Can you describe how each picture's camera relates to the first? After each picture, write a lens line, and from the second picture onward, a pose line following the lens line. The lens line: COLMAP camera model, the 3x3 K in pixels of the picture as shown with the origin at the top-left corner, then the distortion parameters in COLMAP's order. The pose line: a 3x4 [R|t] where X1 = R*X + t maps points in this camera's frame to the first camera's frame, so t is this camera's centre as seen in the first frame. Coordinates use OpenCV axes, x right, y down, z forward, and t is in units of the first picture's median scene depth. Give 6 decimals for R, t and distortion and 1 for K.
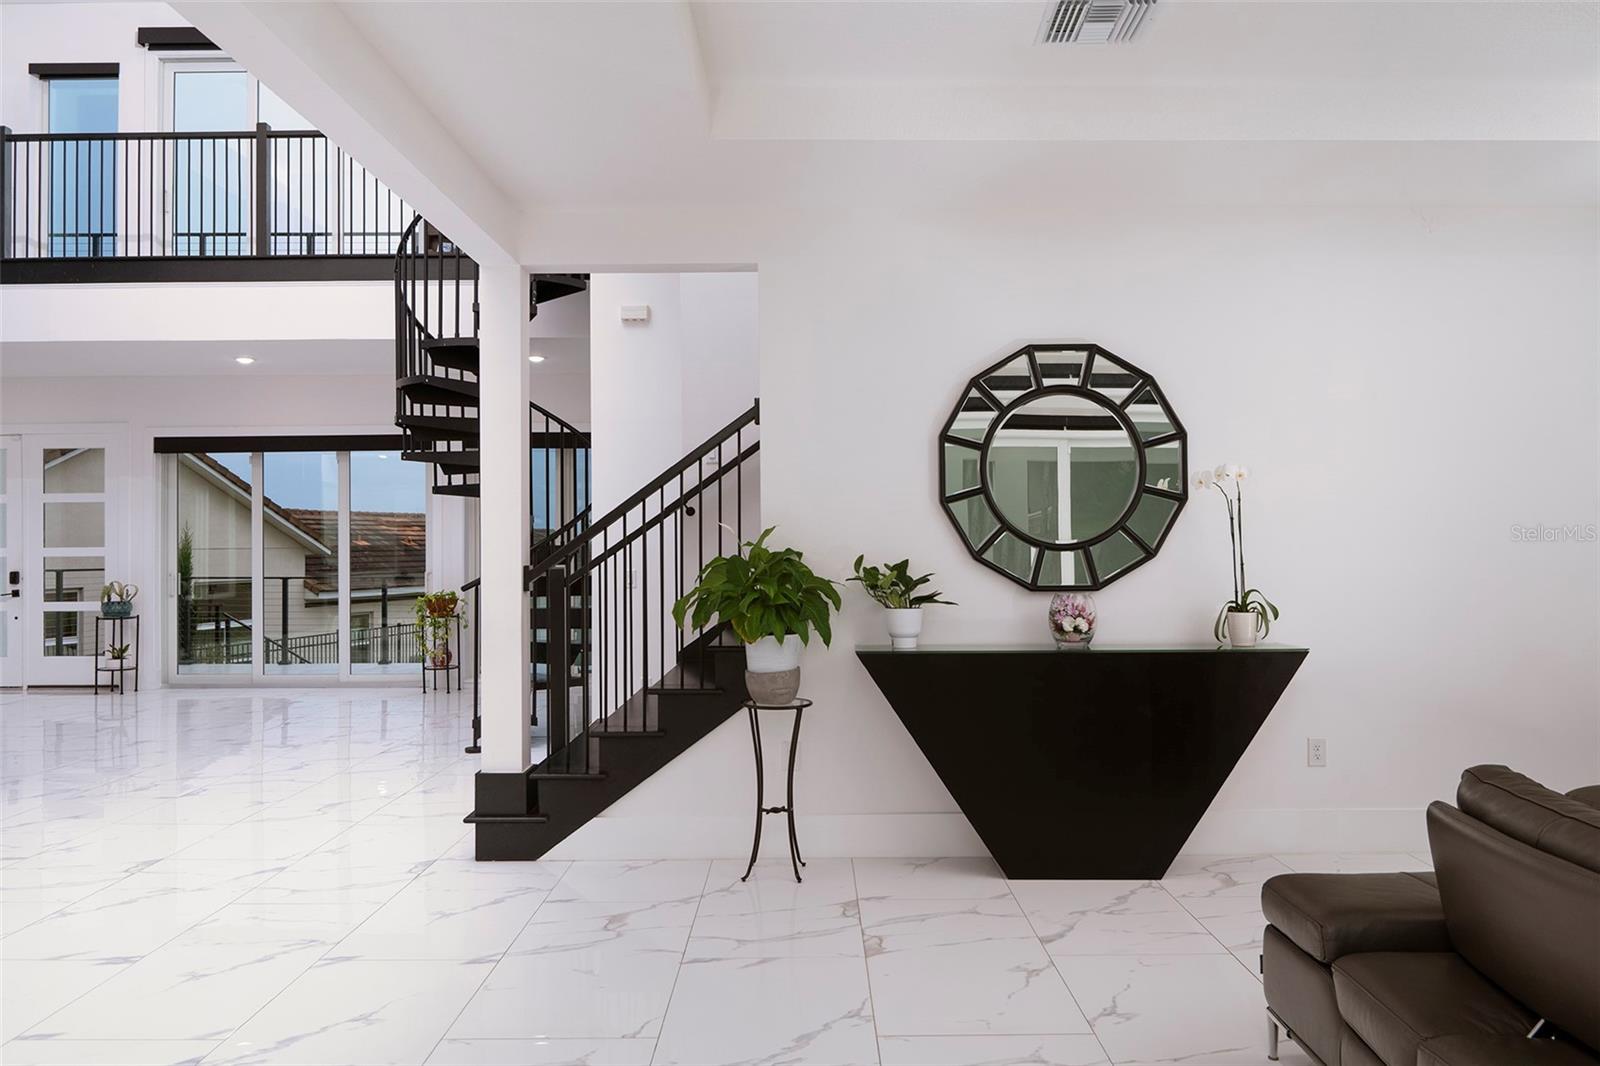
lens RADIAL K [[1137.5, 0, 800.0], [0, 1137.5, 533.0], [0, 0, 1]] dist [-0.000210, -0.003044]
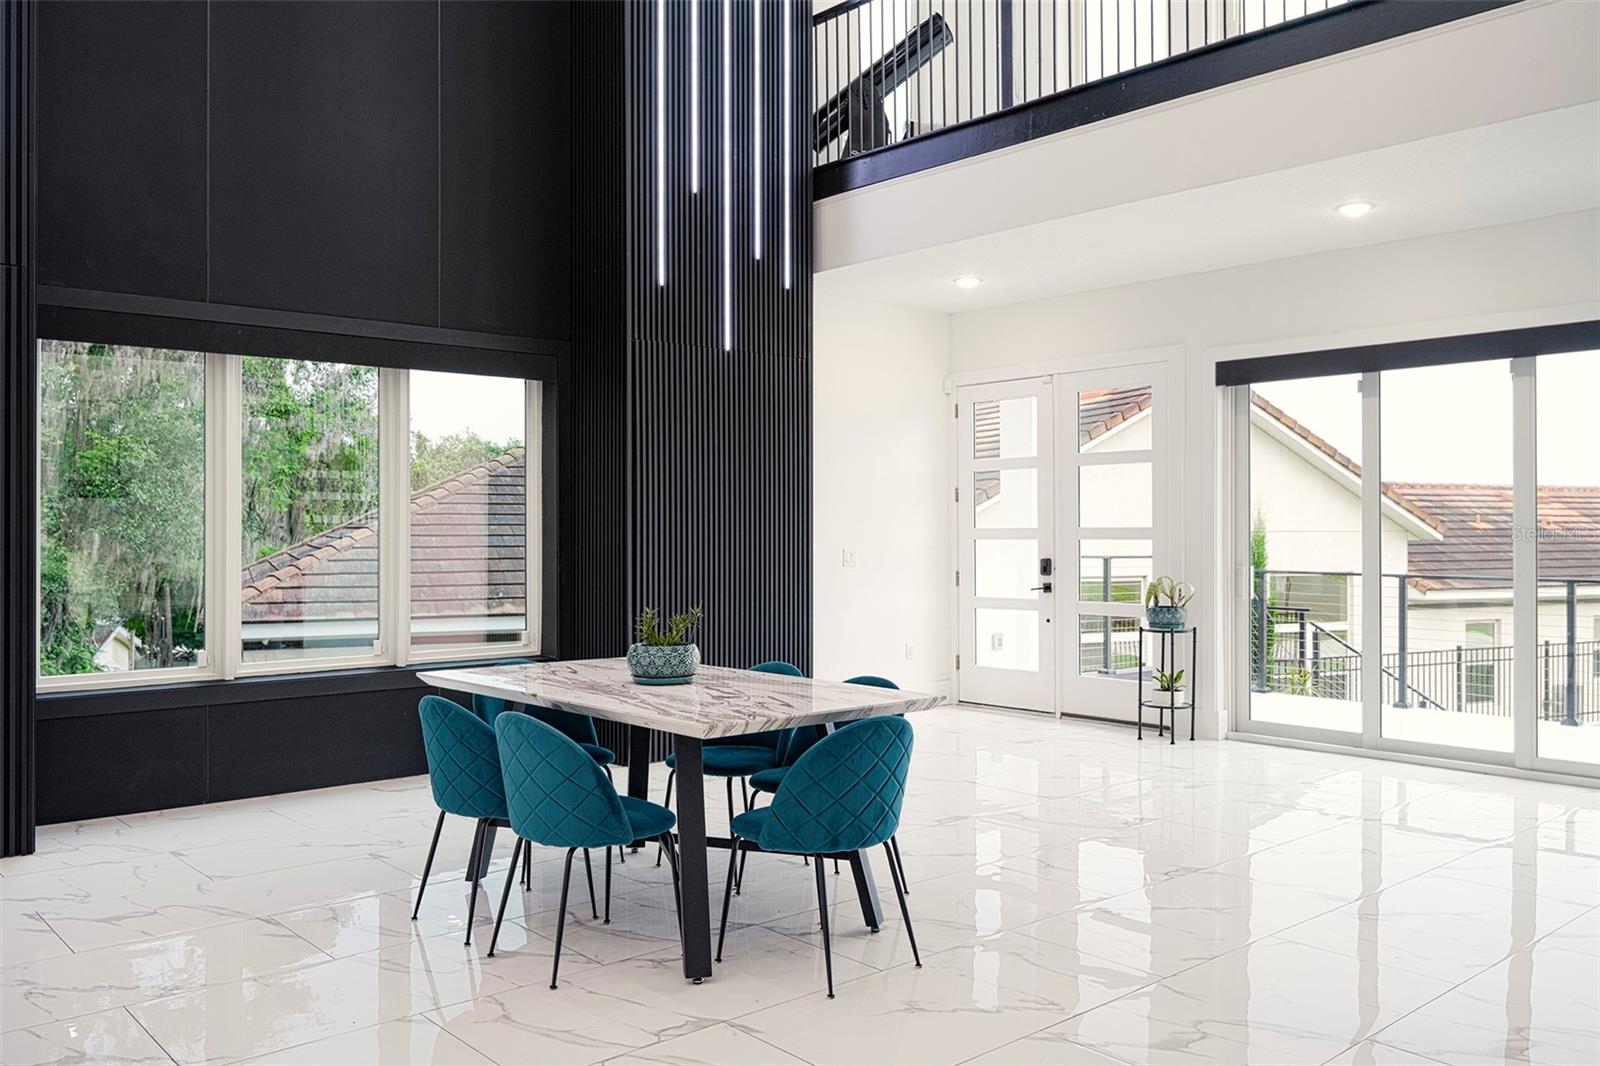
lens RADIAL K [[1266.5, 0, 801.9], [0, 1266.5, 525.1], [0, 0, 1]] dist [0.008375, -0.000360]
pose [[0.670693, 0.003436, -0.741727, -0.183724], [0.001989, 0.999977, 0.006431, 0.006221], [0.741732, -0.005788, 0.670671, 0.328261]]
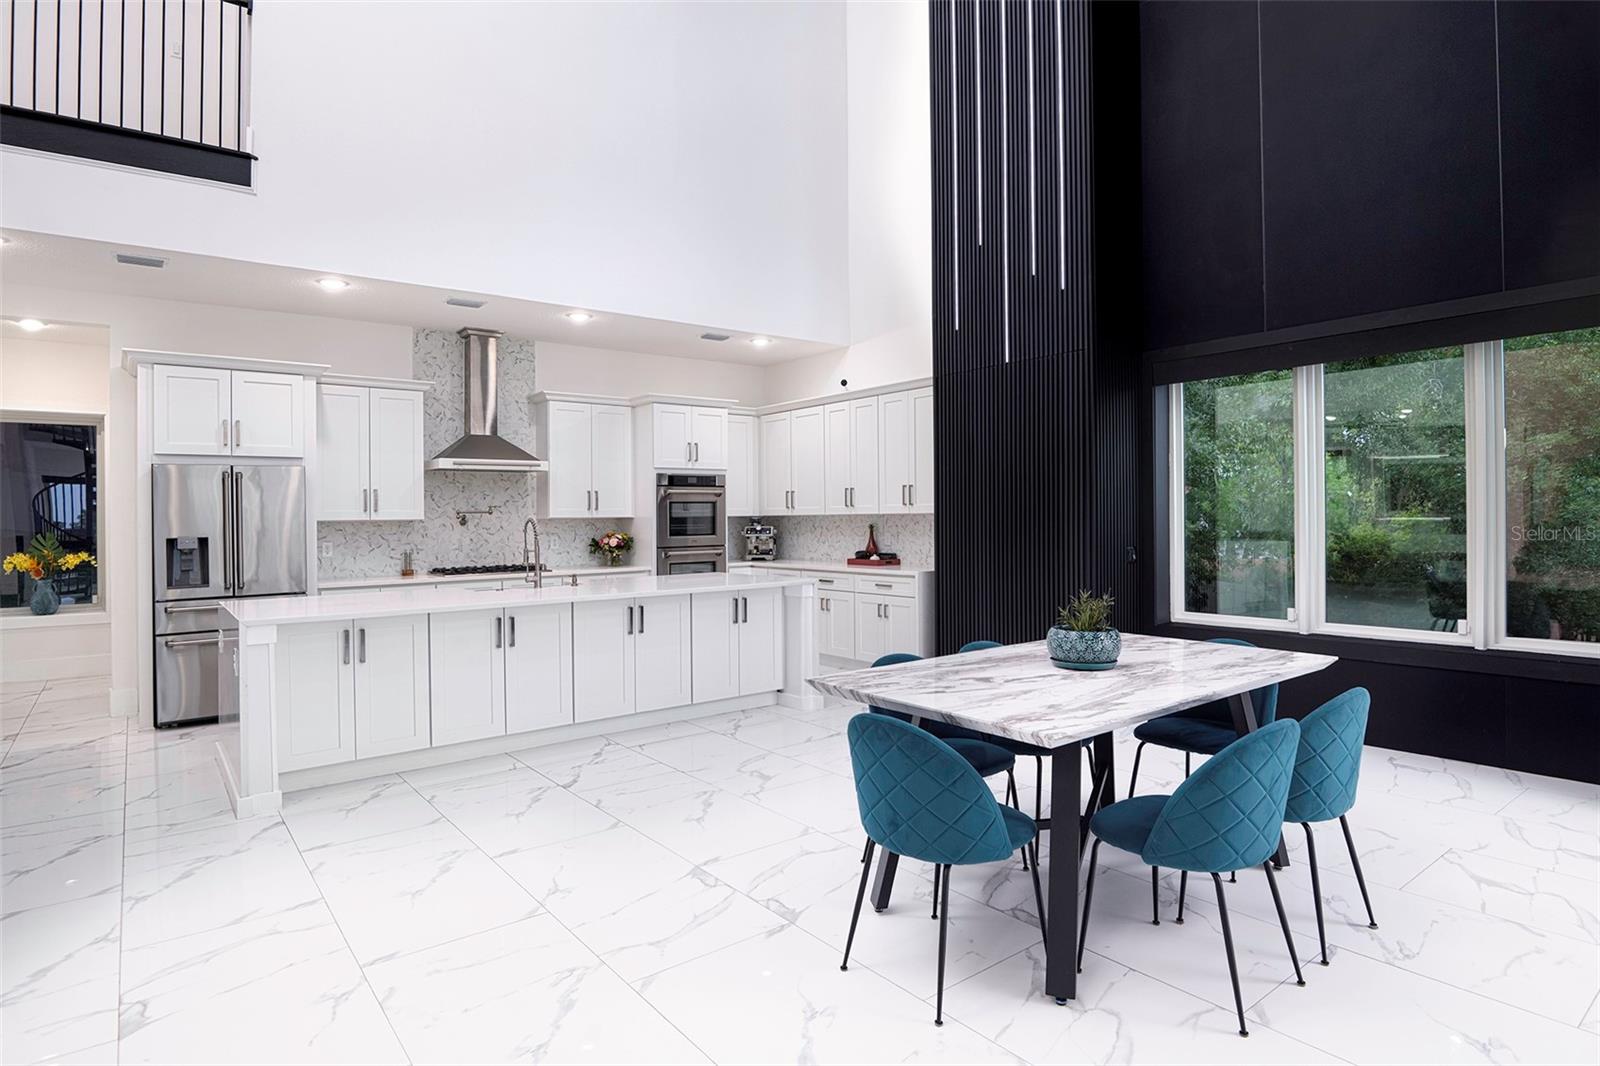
lens RADIAL K [[874.4, 0, 808.8], [0, 874.4, 516.7], [0, 0, 1]] dist [-0.021708, -0.000427]
pose [[-0.772989, 0.014944, -0.634244, -0.268984], [0.018862, 0.999822, 0.000570, 0.007866], [0.634139, -0.011522, -0.773133, 0.741639]]
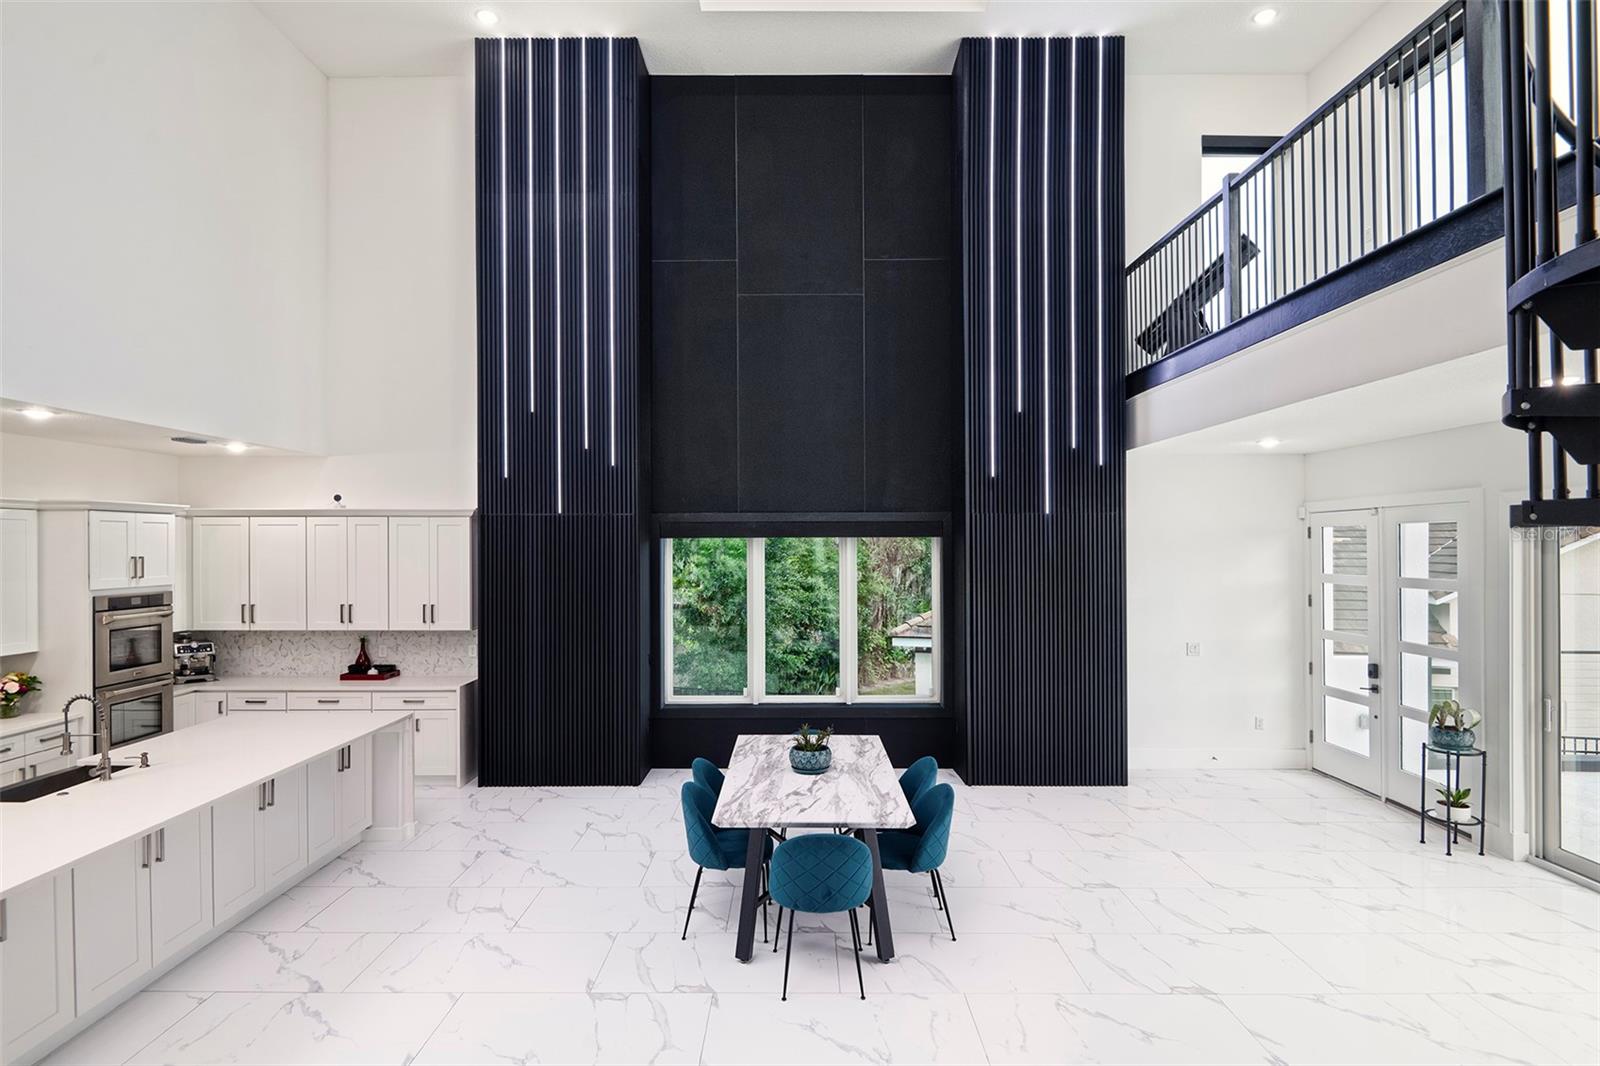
lens RADIAL K [[802.1, 0, 795.9], [0, 802.1, 541.0], [0, 0, 1]] dist [-0.005396, -0.002195]
pose [[0.009745, -0.000441, -0.999952, -0.076557], [0.008762, 0.999962, -0.000356, -0.067424], [0.999914, -0.008758, 0.009749, 0.562519]]
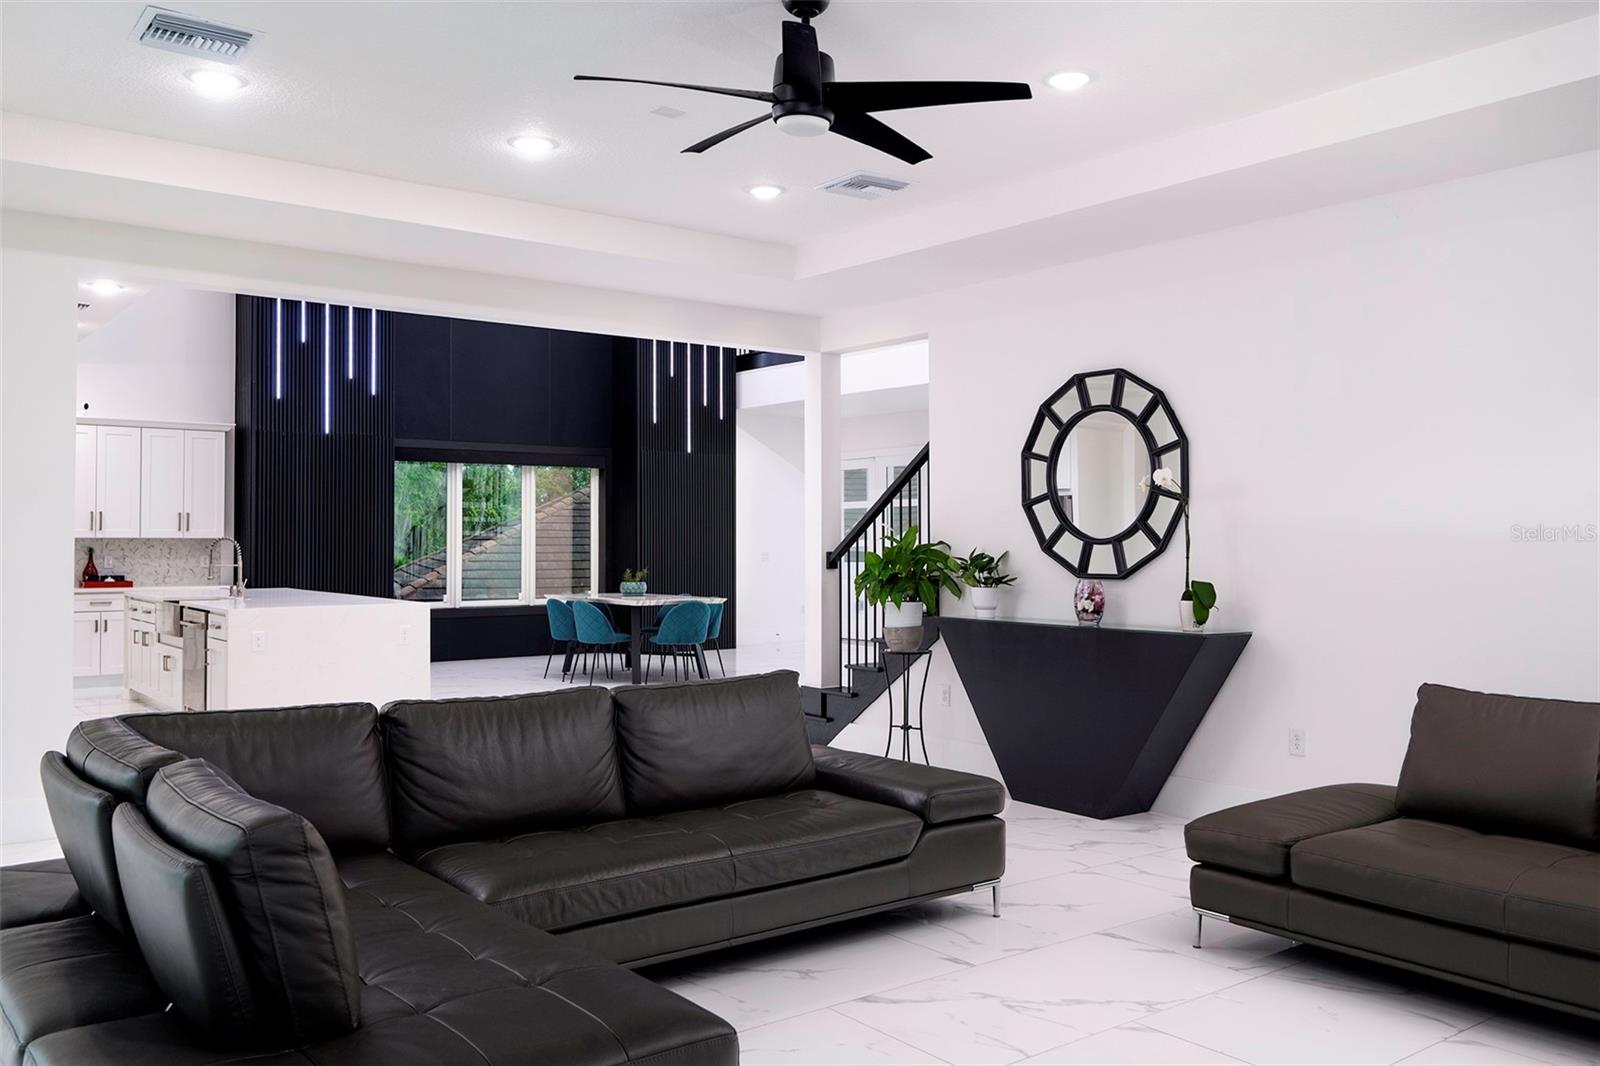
lens RADIAL K [[1299.2, 0, 800.0], [0, 1299.2, 533.0], [0, 0, 1]] dist [0.000961, 0.000570]
pose [[0.616064, 0.002086, -0.787693, 0.507645], [0.000571, 0.999995, 0.003095, -0.000515], [0.787696, -0.002356, 0.616060, -0.038497]]
